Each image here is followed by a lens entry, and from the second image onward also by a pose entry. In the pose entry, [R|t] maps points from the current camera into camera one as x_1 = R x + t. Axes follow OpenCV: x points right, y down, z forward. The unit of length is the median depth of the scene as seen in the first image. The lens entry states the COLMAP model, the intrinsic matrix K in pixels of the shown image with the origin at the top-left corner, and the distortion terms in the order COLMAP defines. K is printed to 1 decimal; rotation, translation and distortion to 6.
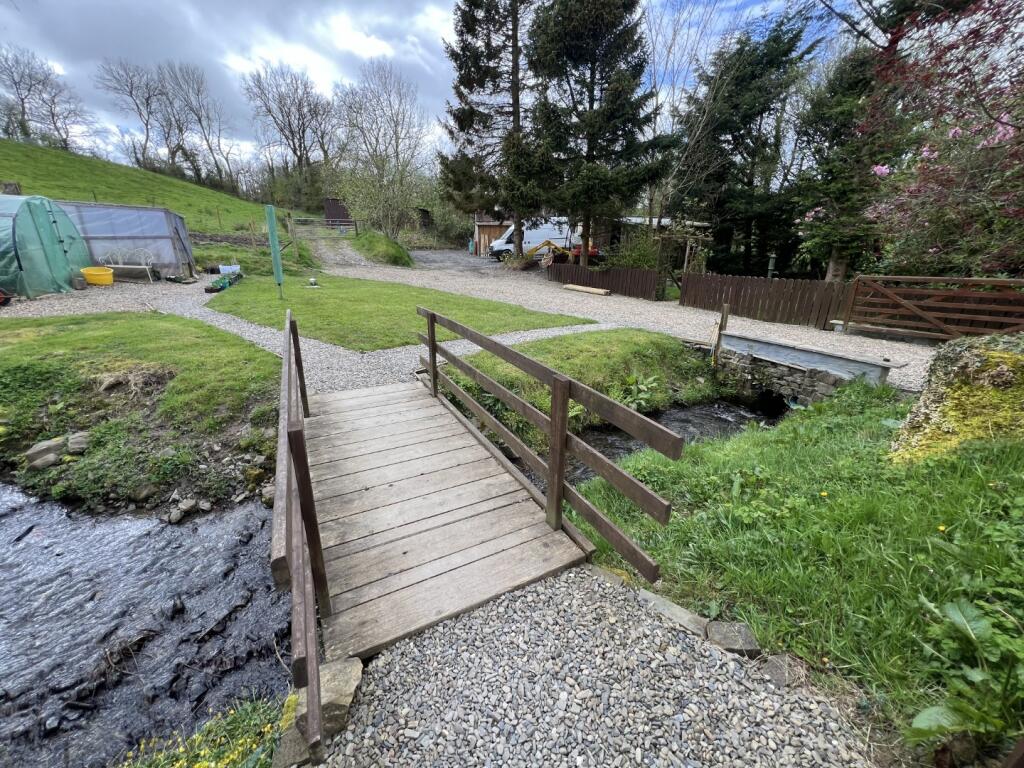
lens RADIAL K [[406.4, 0, 511.3], [0, 406.4, 383.5], [0, 0, 1]] dist [-0.006301, 0.001657]
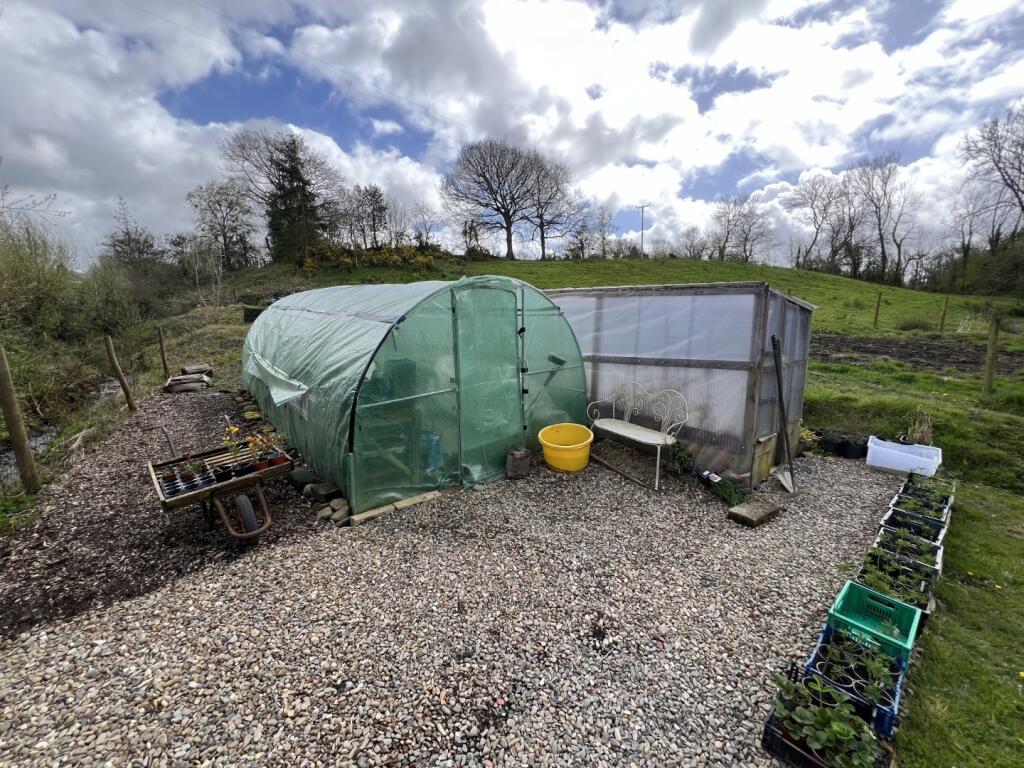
lens RADIAL K [[406.4, 0, 510.2], [0, 406.4, 384.6], [0, 0, 1]] dist [-0.006301, 0.001657]
pose [[0.270550, 0.119140, -0.955305, -0.300289], [-0.323207, 0.945959, 0.026440, -0.153057], [0.906829, 0.301608, 0.294436, 0.381131]]
